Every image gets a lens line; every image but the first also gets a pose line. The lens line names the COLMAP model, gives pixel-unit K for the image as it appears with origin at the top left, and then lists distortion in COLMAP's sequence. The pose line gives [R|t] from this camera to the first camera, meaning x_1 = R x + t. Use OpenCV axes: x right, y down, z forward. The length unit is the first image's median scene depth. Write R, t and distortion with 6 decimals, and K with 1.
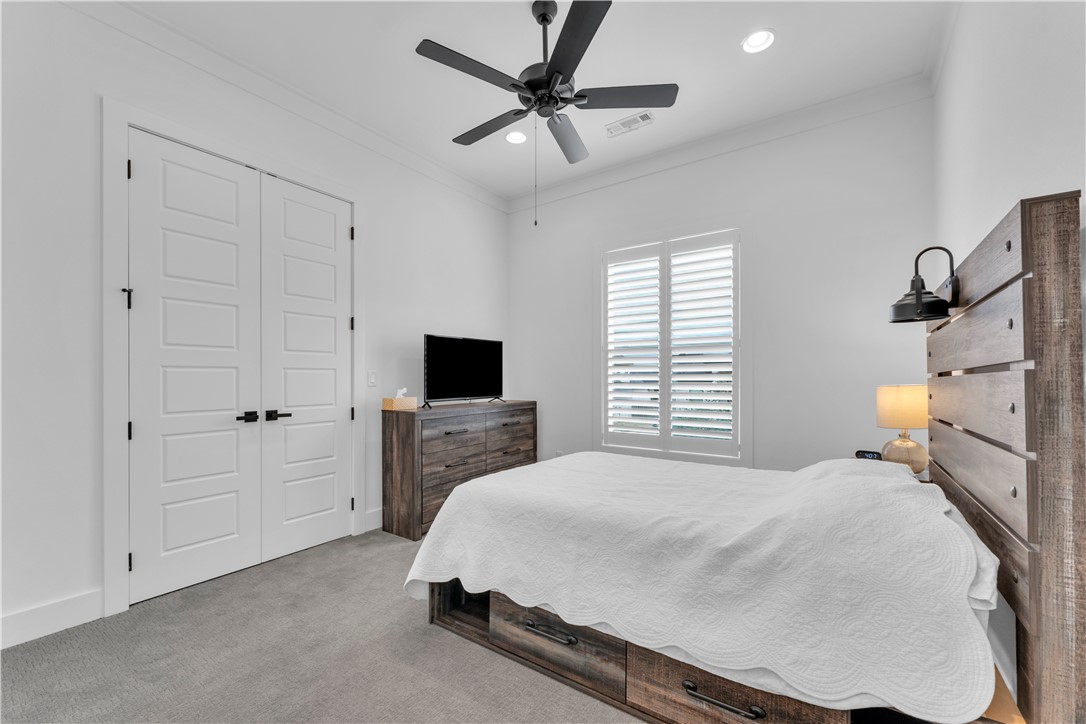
lens RADIAL K [[442.2, 0, 547.7], [0, 442.2, 366.0], [0, 0, 1]] dist [0.000716, -0.000302]
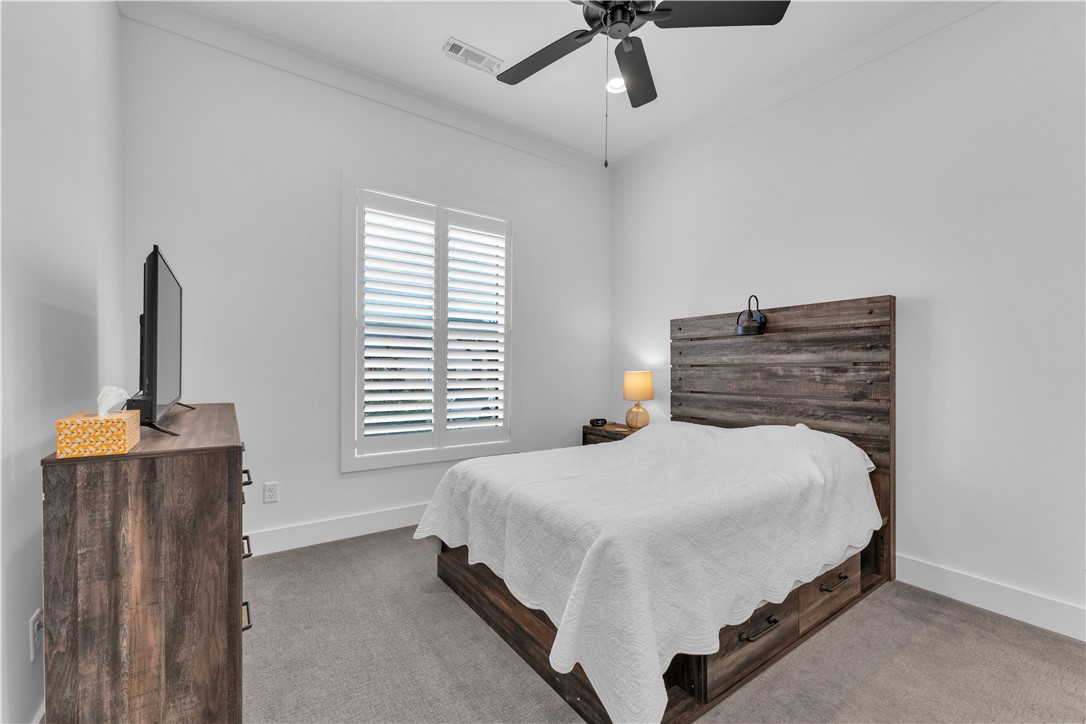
lens RADIAL K [[442.2, 0, 547.7], [0, 442.2, 366.0], [0, 0, 1]] dist [0.000716, -0.000302]
pose [[0.347424, 0.006907, 0.937683, -0.554281], [-0.035600, 0.999349, 0.005829, 0.019875], [-0.937032, -0.035407, 0.347444, 0.579871]]
